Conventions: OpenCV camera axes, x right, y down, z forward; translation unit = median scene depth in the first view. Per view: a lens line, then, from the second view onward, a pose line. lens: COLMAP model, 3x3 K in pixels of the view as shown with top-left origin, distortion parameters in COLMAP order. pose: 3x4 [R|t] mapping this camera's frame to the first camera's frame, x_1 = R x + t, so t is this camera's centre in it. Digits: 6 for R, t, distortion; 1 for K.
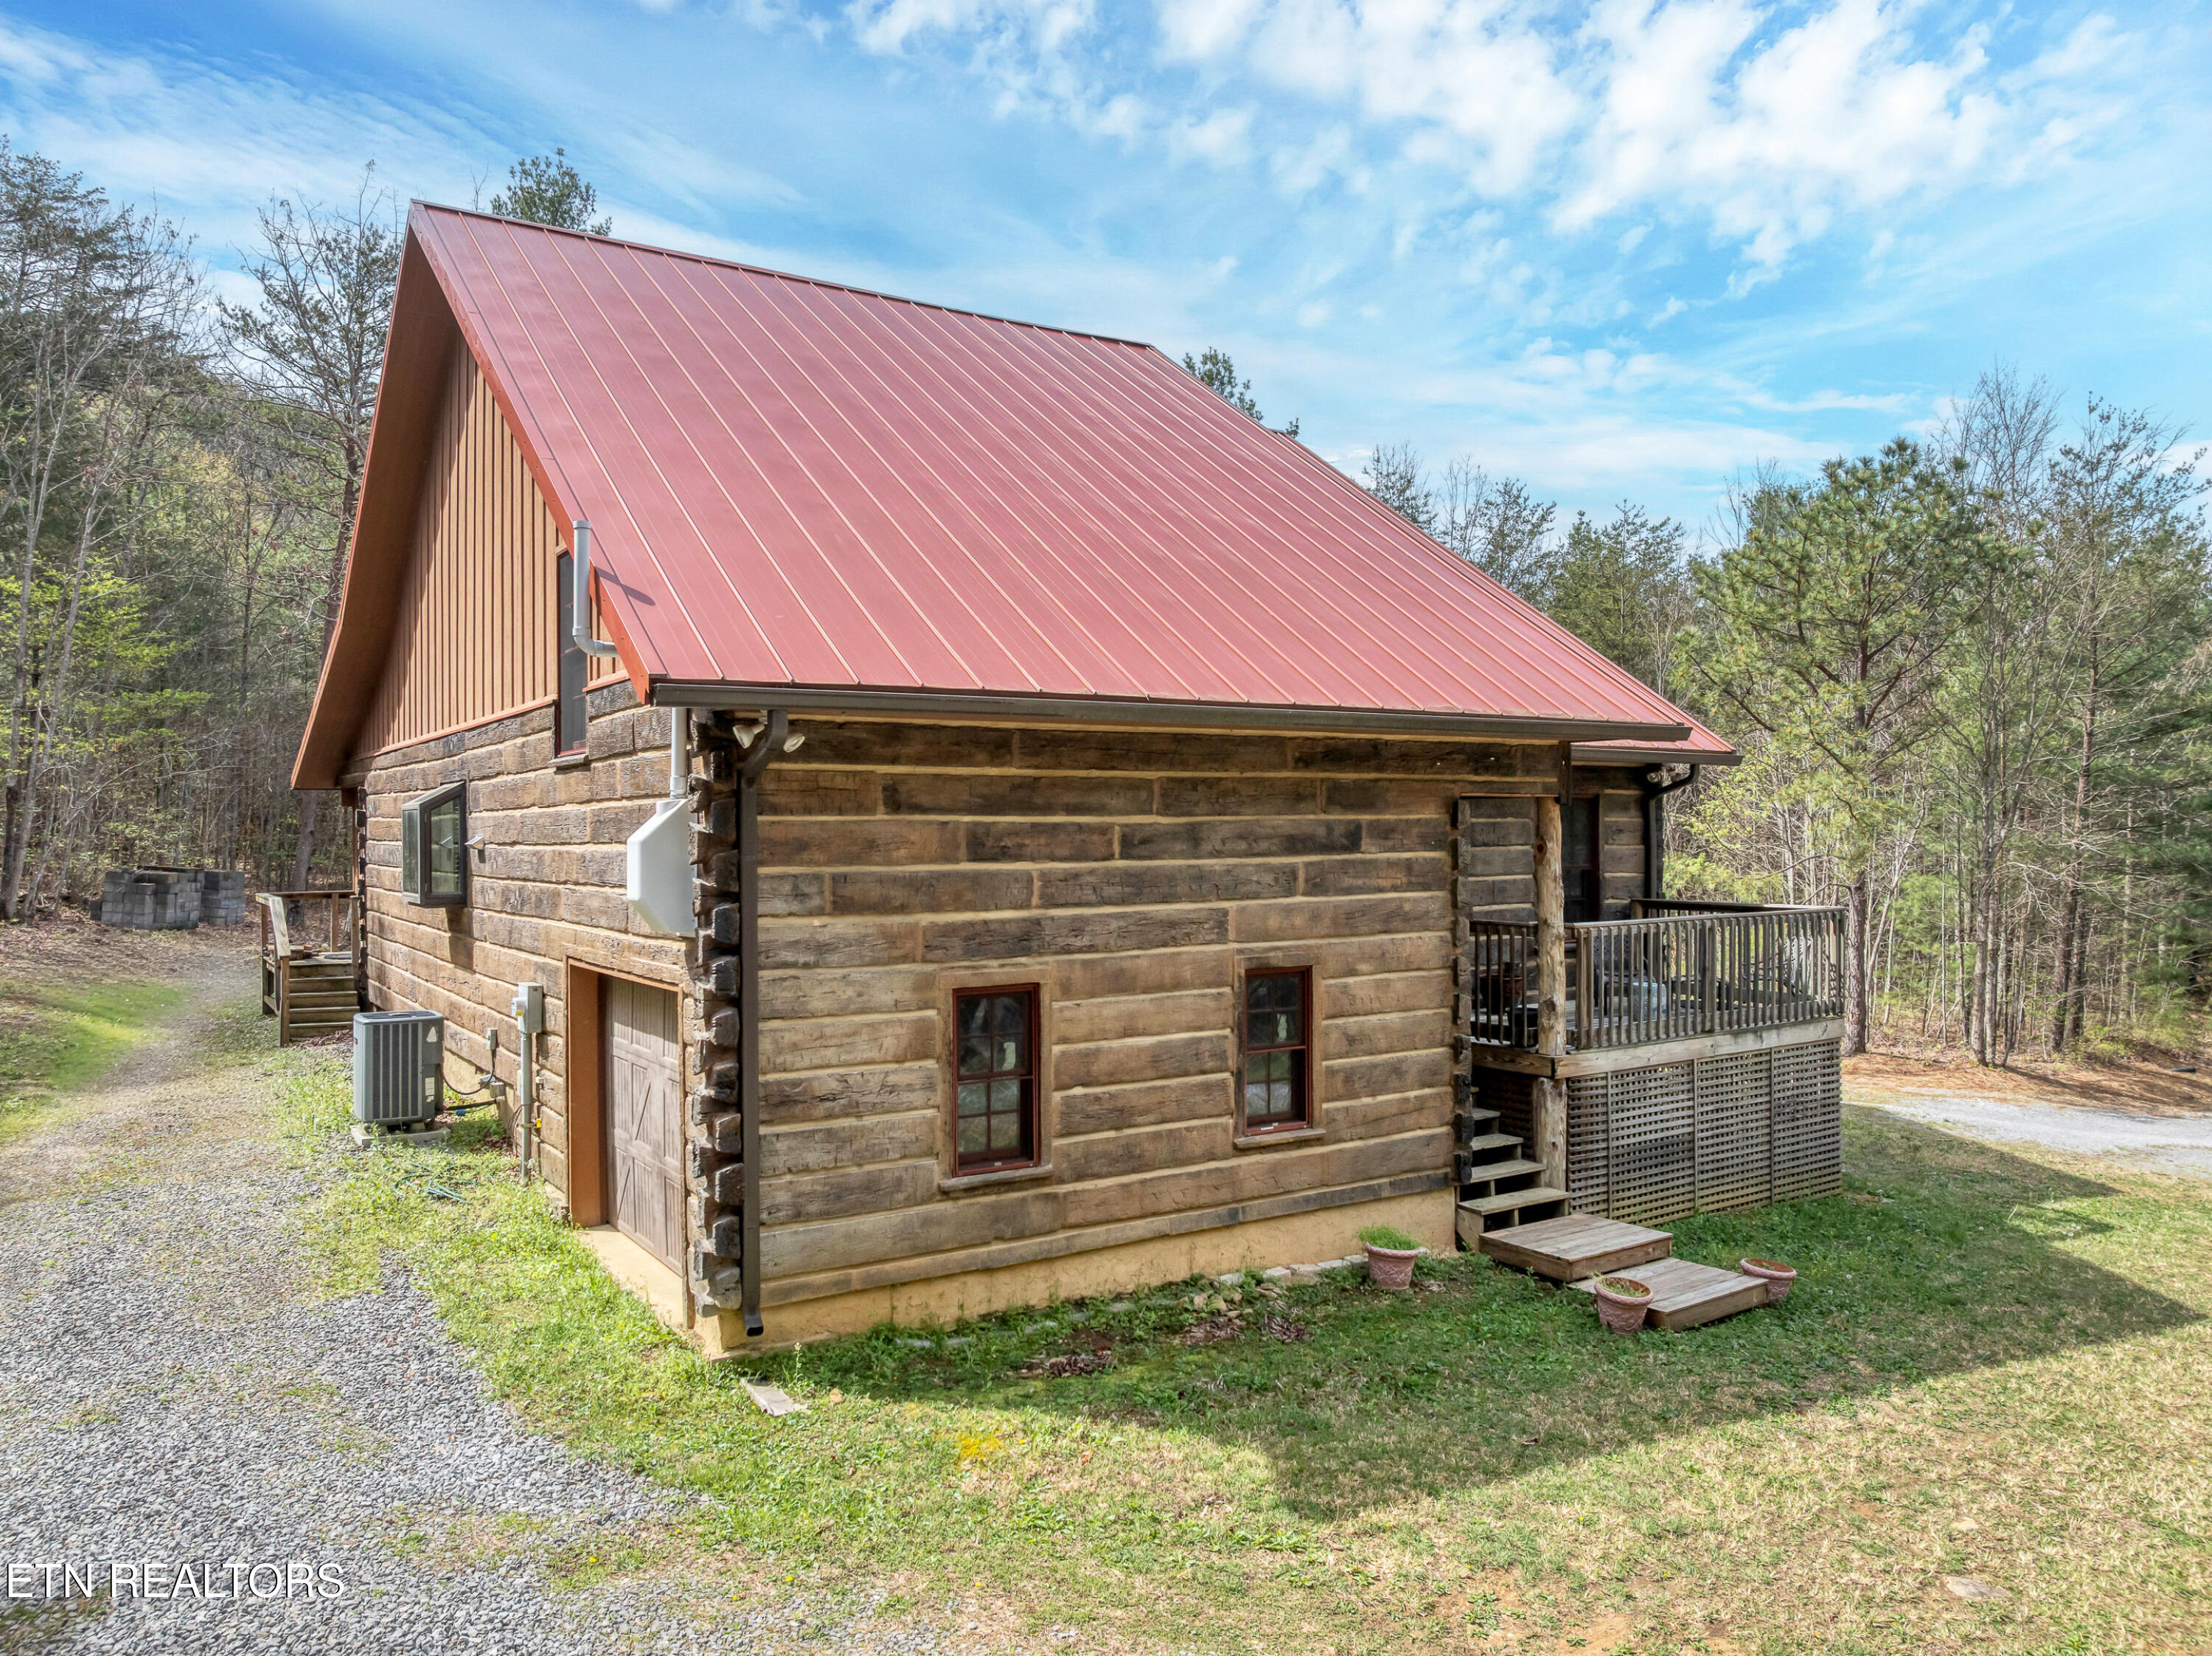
lens RADIAL K [[1566.0, 0, 1095.3], [0, 1566.0, 819.1], [0, 0, 1]] dist [-0.051326, 0.015564]
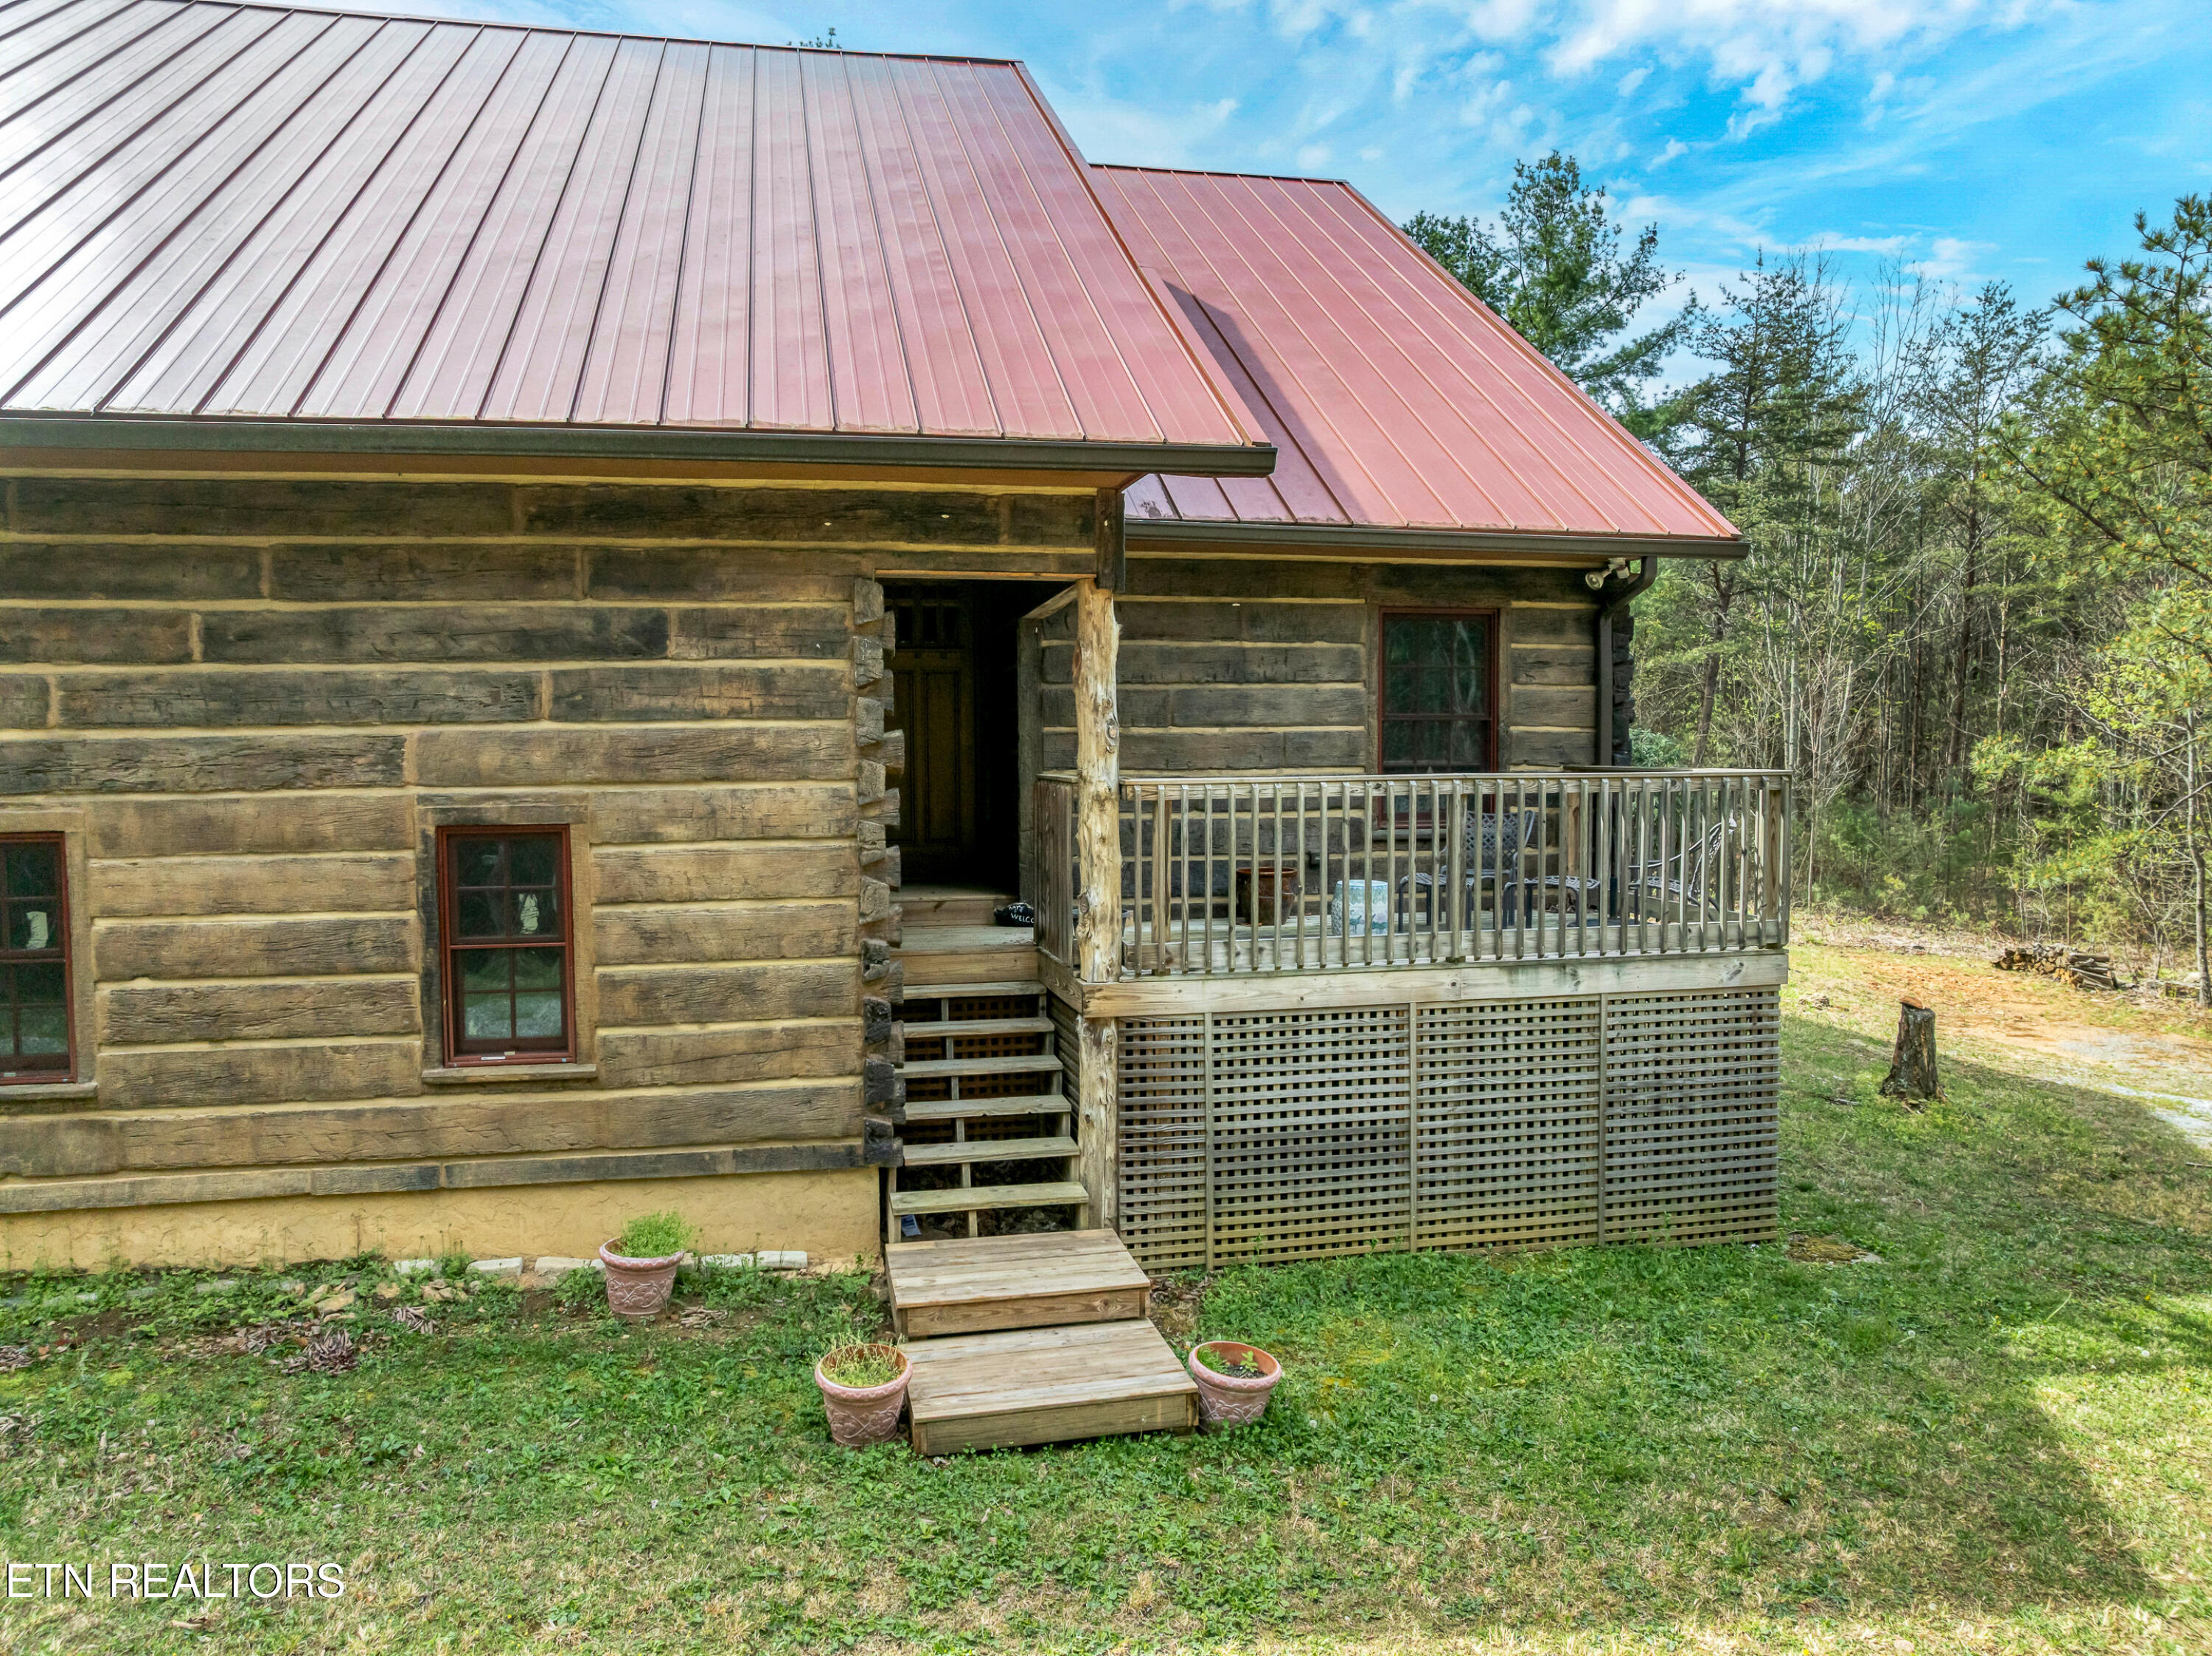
lens RADIAL K [[1566.0, 0, 1108.2], [0, 1566.0, 832.2], [0, 0, 1]] dist [-0.051326, 0.015564]
pose [[0.936353, 0.018302, -0.350583, 0.613510], [0.003628, 0.998082, 0.061795, 0.058050], [0.351042, -0.059134, 0.934491, 0.468367]]
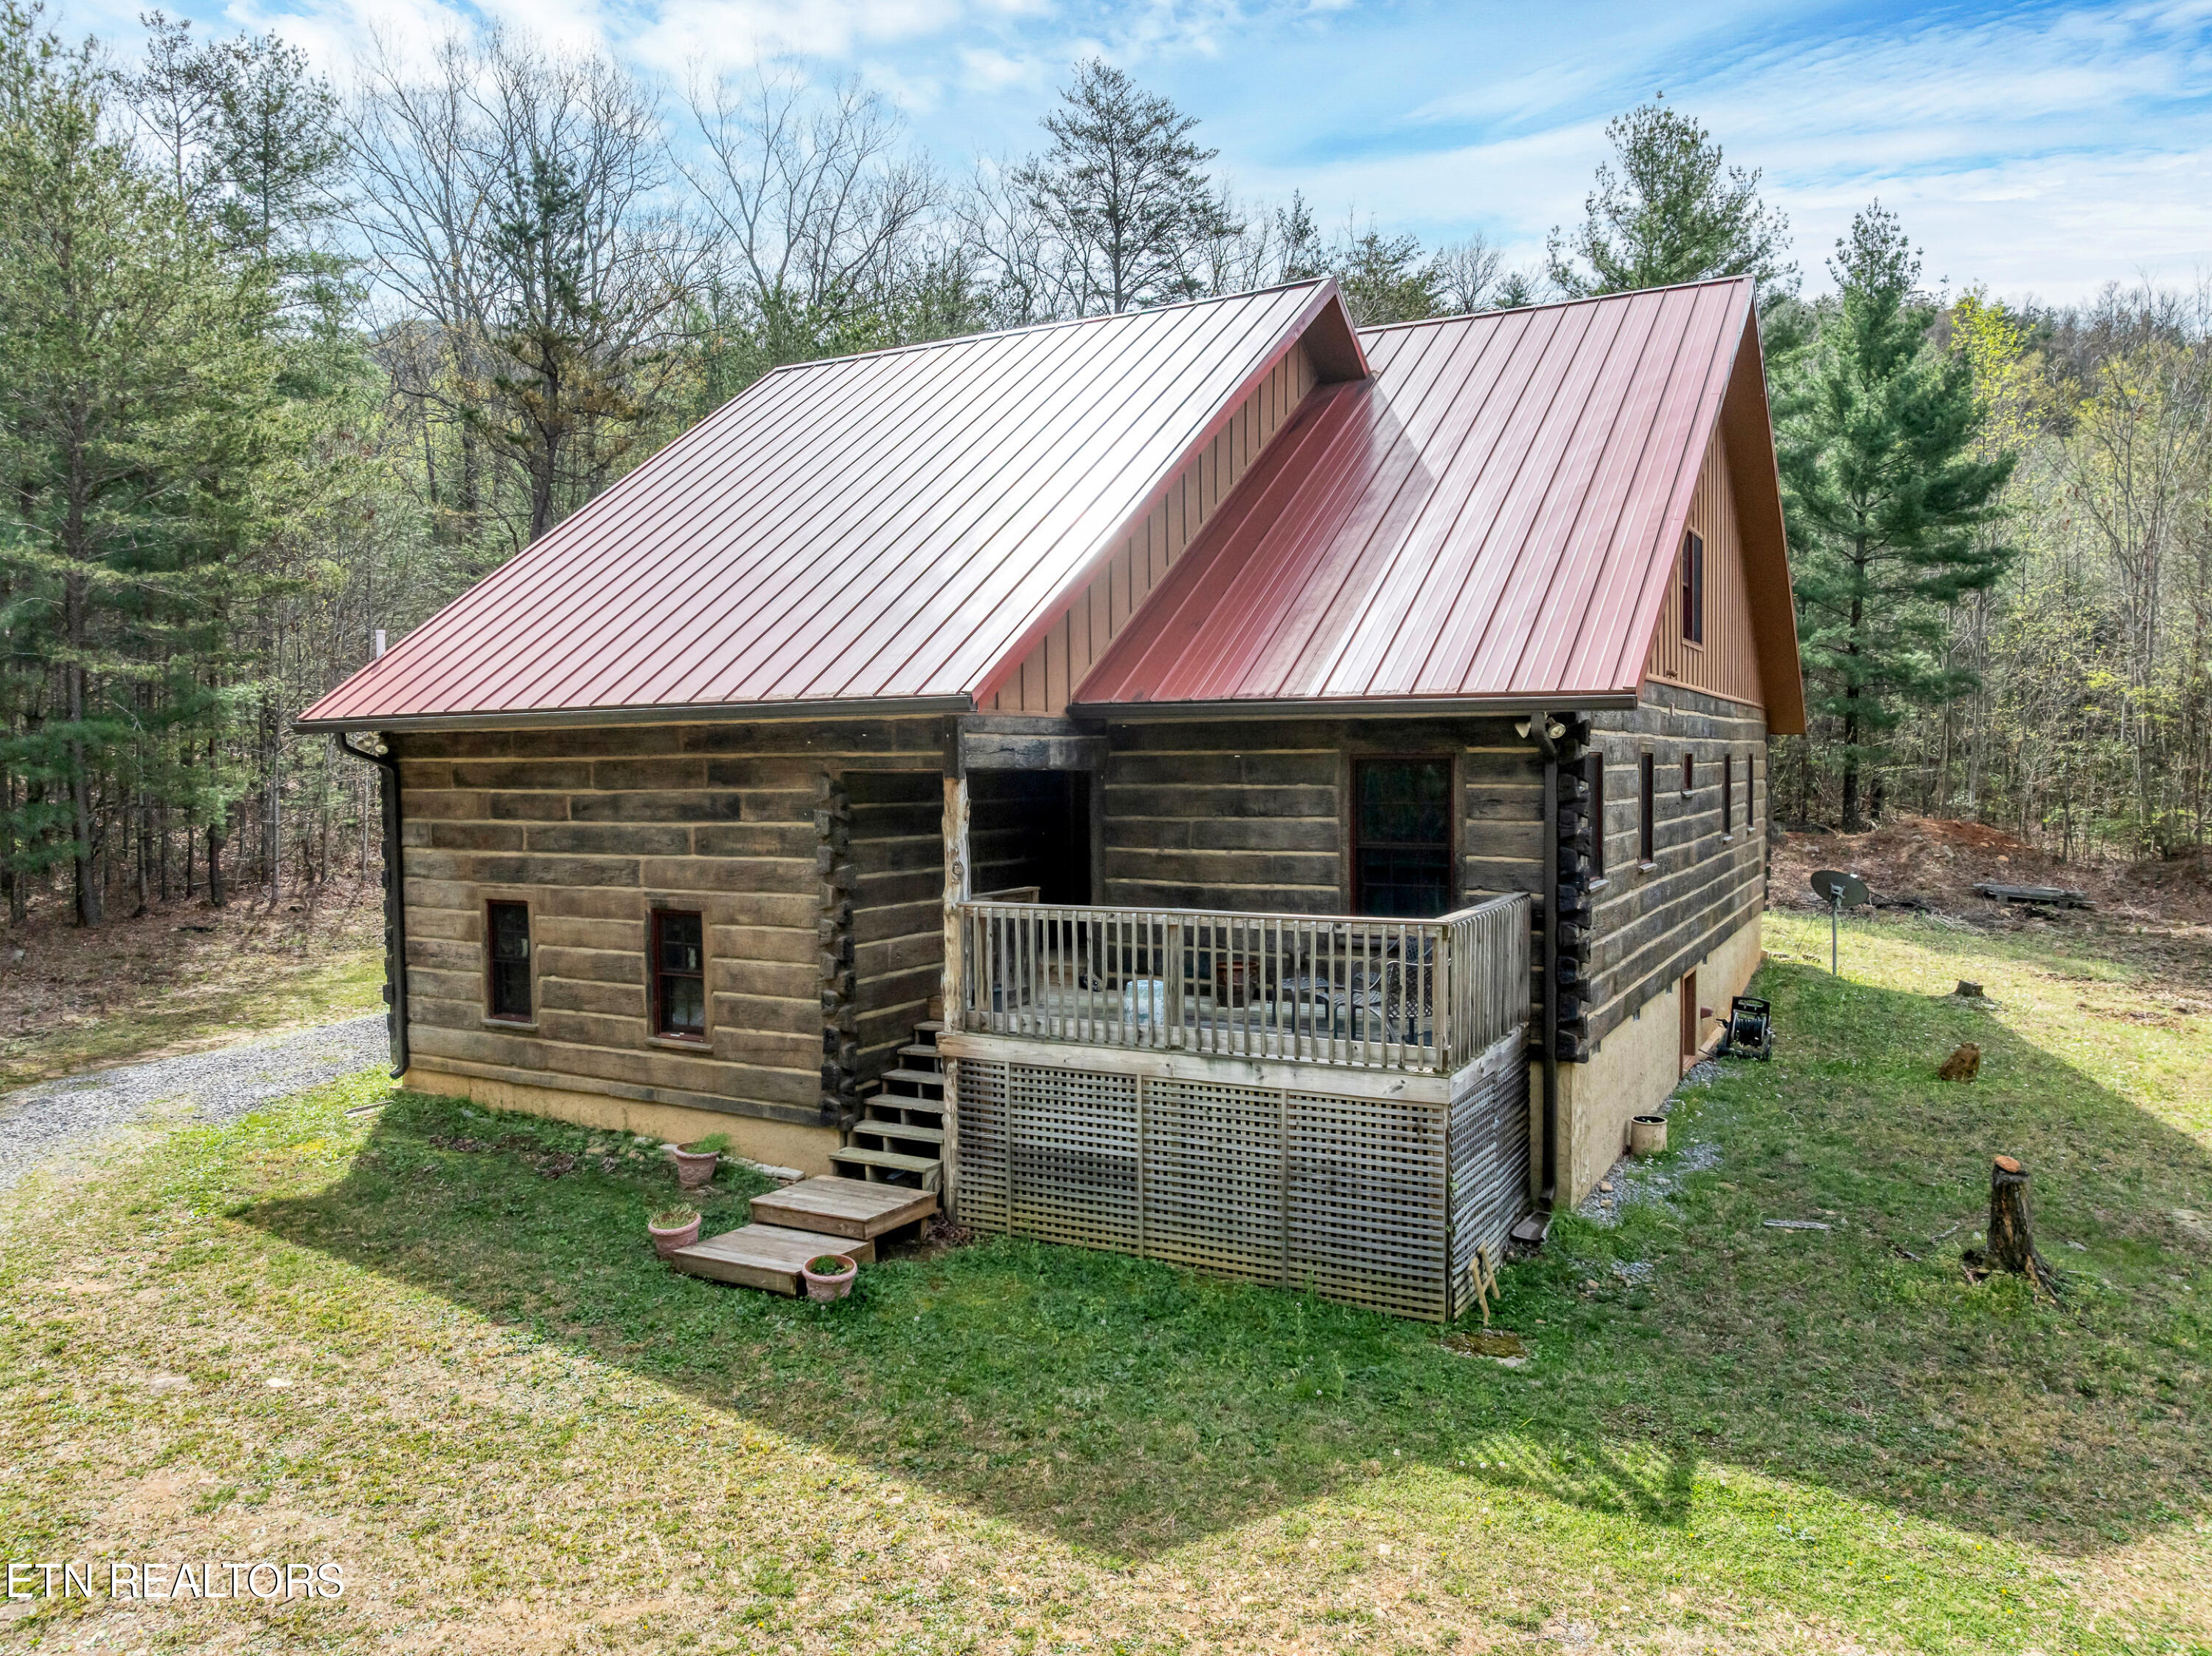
lens RADIAL K [[1566.0, 0, 1115.9], [0, 1566.0, 821.4], [0, 0, 1]] dist [-0.051326, 0.015564]
pose [[0.474467, 0.036198, -0.879529, 1.415077], [0.011962, 0.998797, 0.047560, -0.032594], [0.880192, -0.033086, 0.473463, 0.733450]]
